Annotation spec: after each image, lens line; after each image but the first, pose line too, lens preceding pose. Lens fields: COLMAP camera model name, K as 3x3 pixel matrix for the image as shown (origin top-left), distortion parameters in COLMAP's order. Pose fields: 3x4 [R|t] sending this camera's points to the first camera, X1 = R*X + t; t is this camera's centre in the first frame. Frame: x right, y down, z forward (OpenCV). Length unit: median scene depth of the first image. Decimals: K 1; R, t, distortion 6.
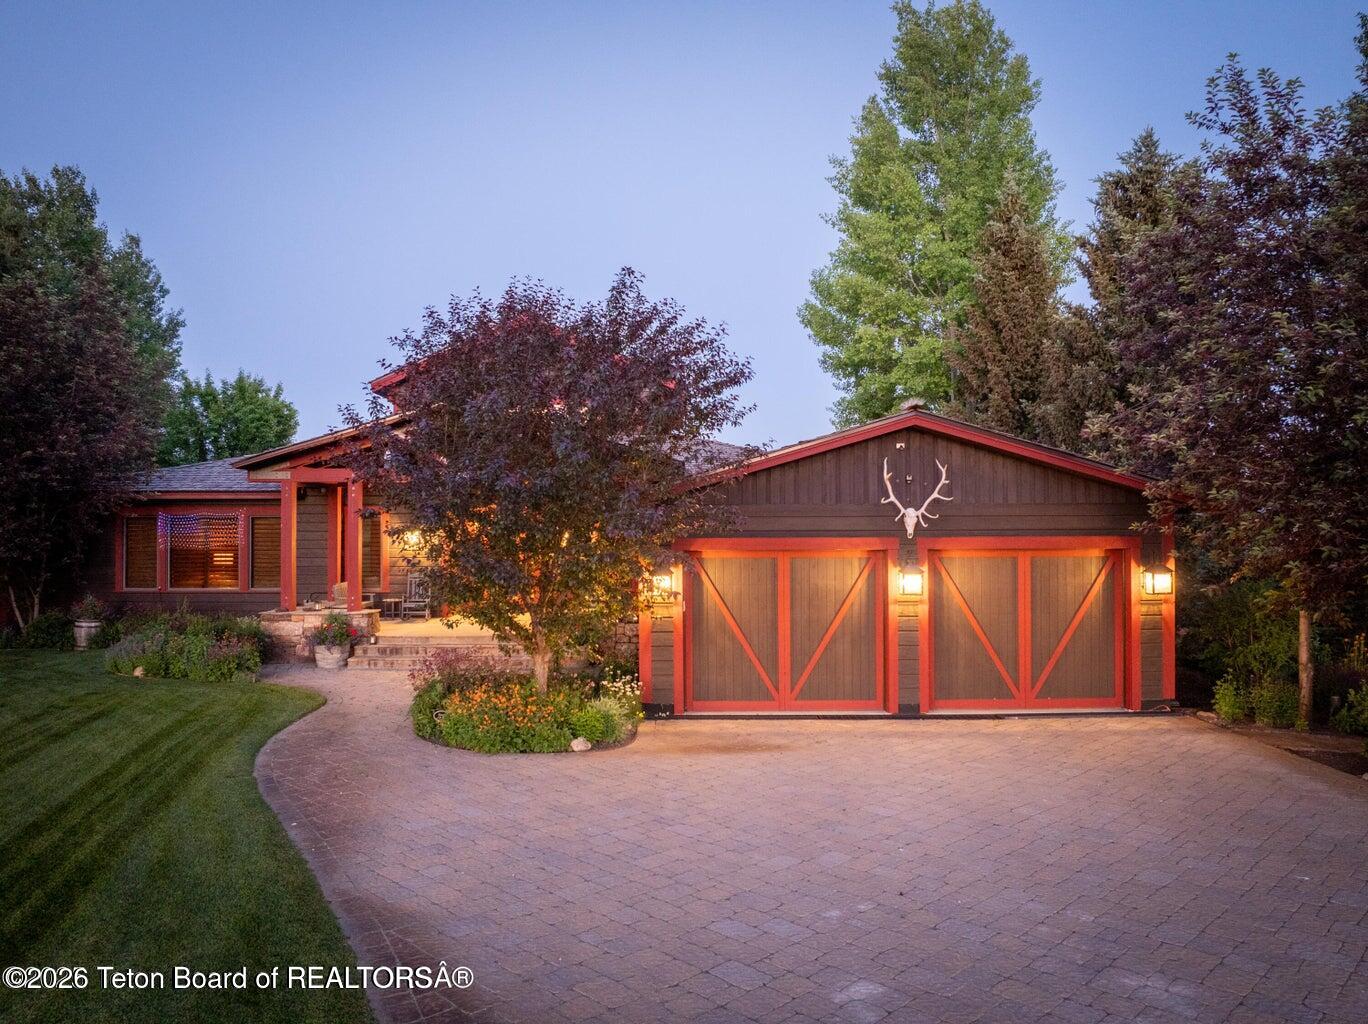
lens RADIAL K [[964.6, 0, 678.9], [0, 964.6, 495.7], [0, 0, 1]] dist [-0.036066, -0.005721]
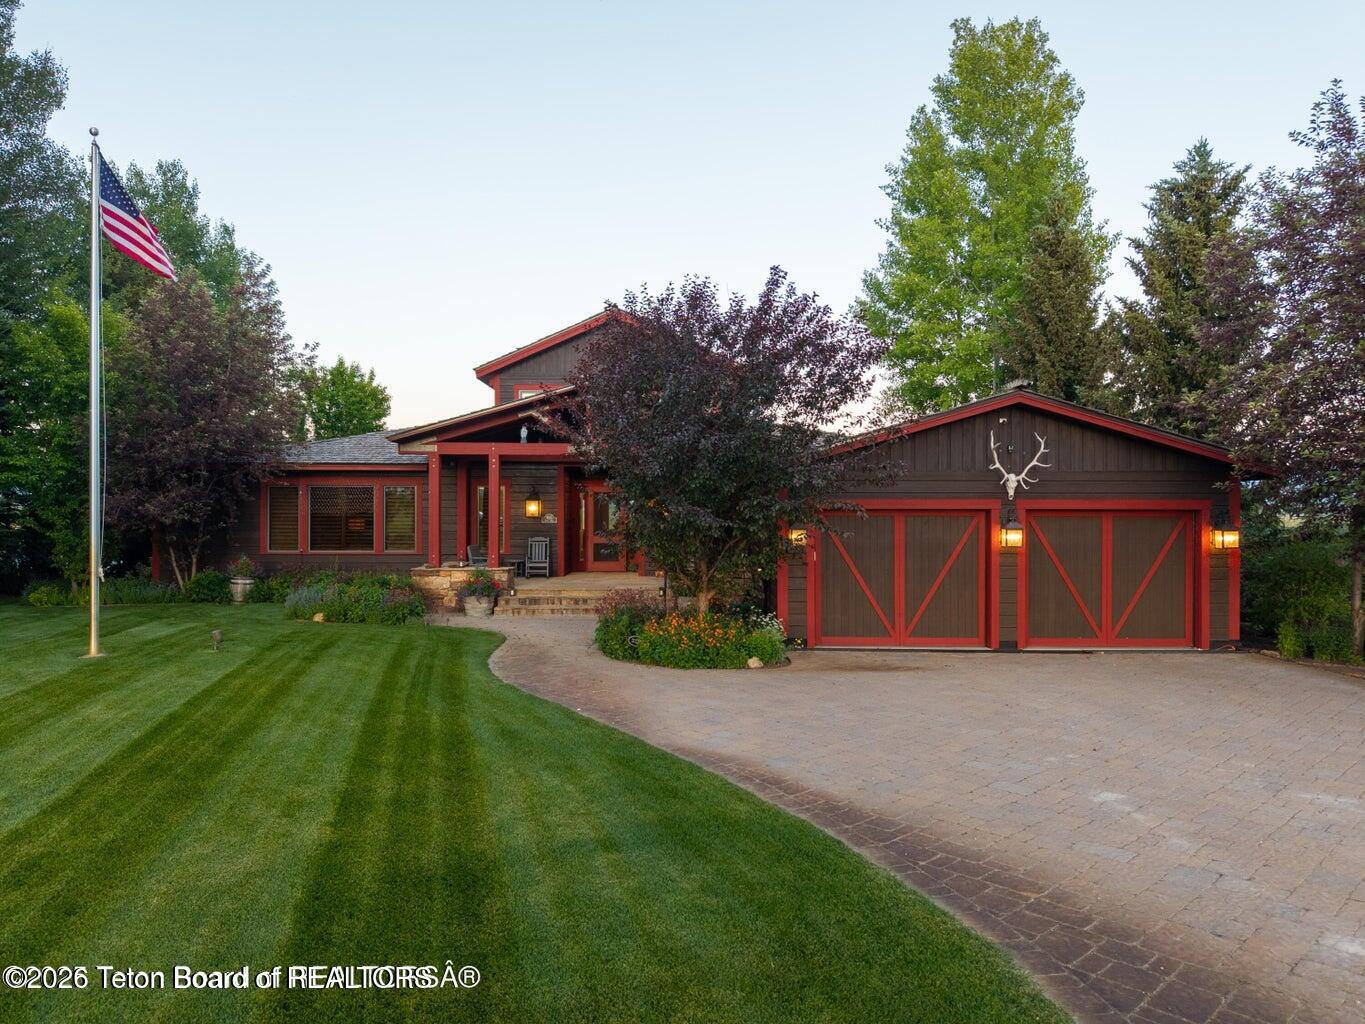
lens RADIAL K [[907.1, 0, 682.5], [0, 907.1, 512.0], [0, 0, 1]] dist [0.039246, -0.046876]
pose [[0.999964, 0.005527, 0.006371, -0.115546], [-0.005709, 0.999563, 0.029000, 0.020412], [-0.006208, -0.029035, 0.999559, -0.073938]]
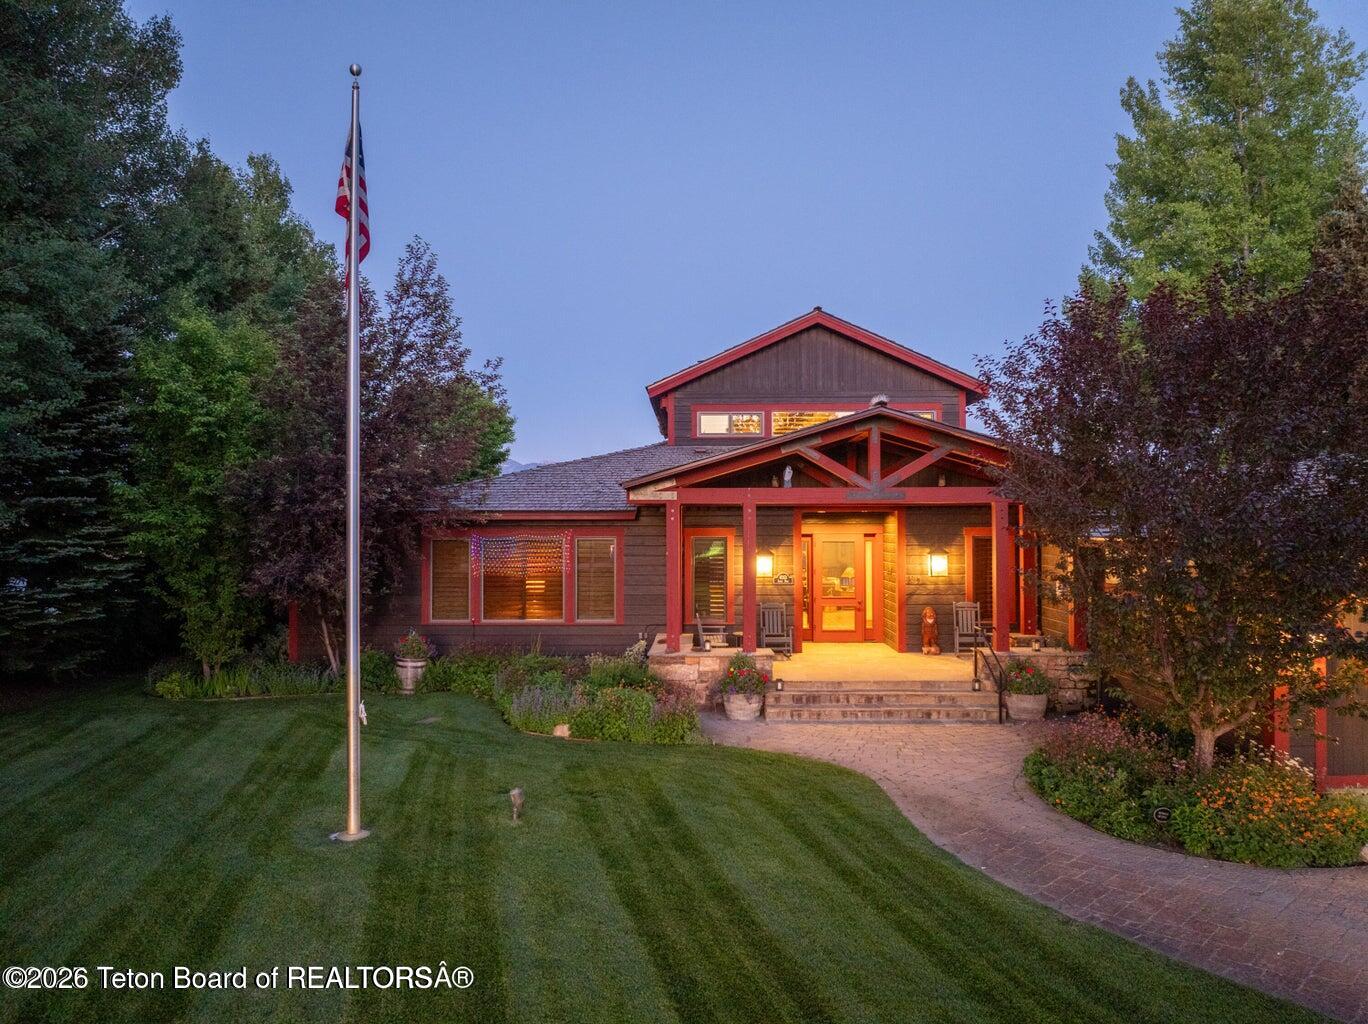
lens RADIAL K [[960.3, 0, 684.0], [0, 960.3, 512.0], [0, 0, 1]] dist [-0.058030, 0.028615]
pose [[0.999972, 0.000390, -0.007509, -0.372536], [-0.000259, 0.999849, 0.017401, -0.020127], [0.007515, -0.017399, 0.999820, 0.127467]]
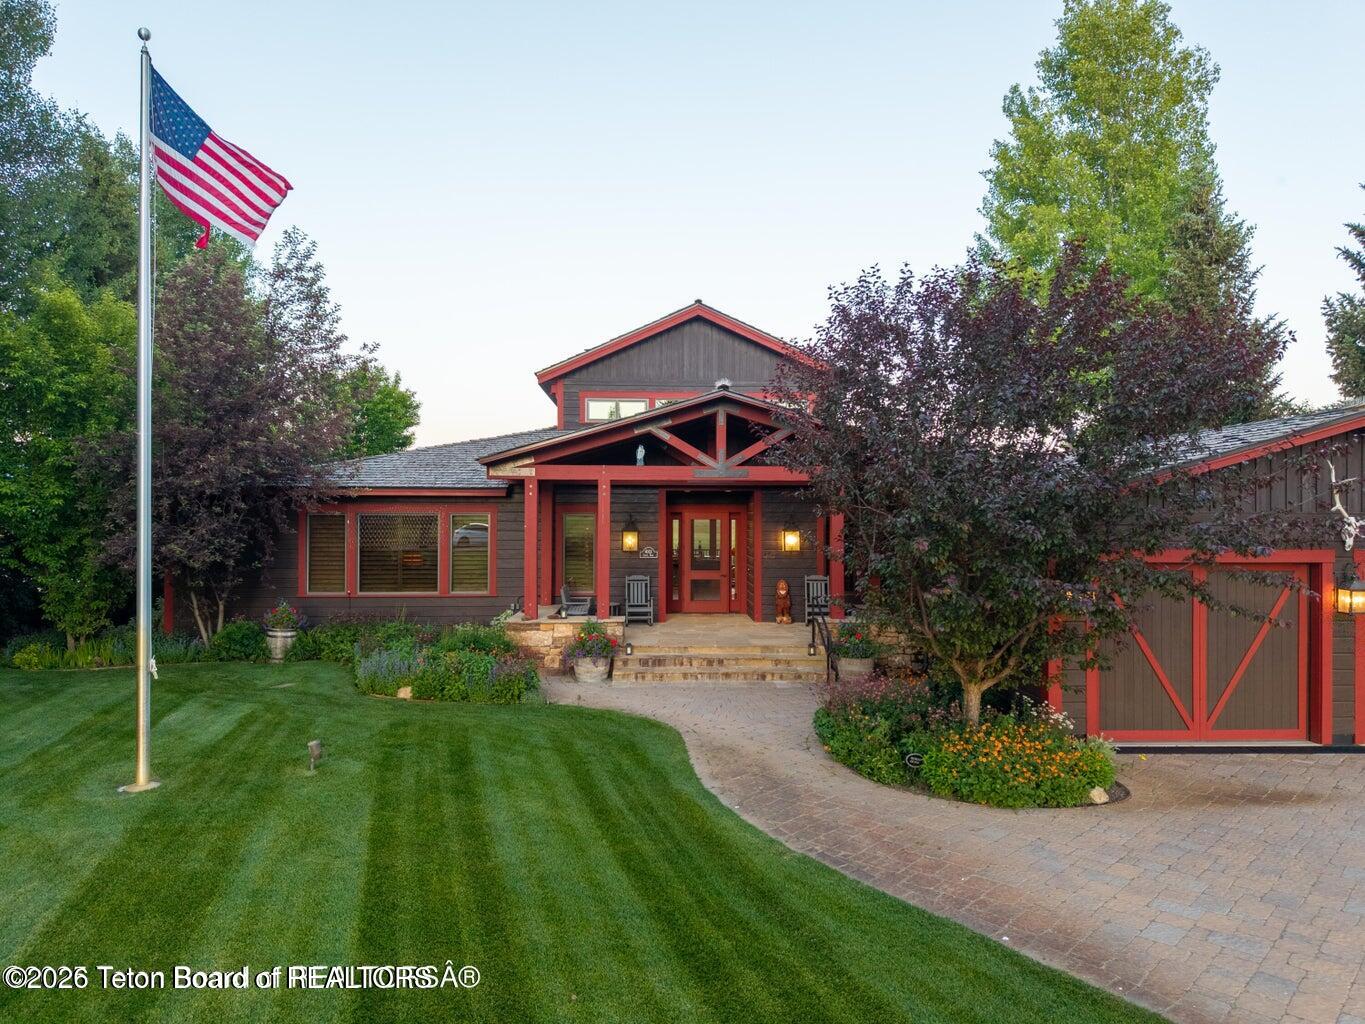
lens RADIAL K [[907.1, 0, 682.5], [0, 907.1, 512.0], [0, 0, 1]] dist [0.039246, -0.046876]
pose [[0.998850, 0.006671, 0.047471, -0.289587], [-0.007911, 0.999631, 0.025969, -0.005976], [-0.047280, -0.026315, 0.998535, 0.119924]]
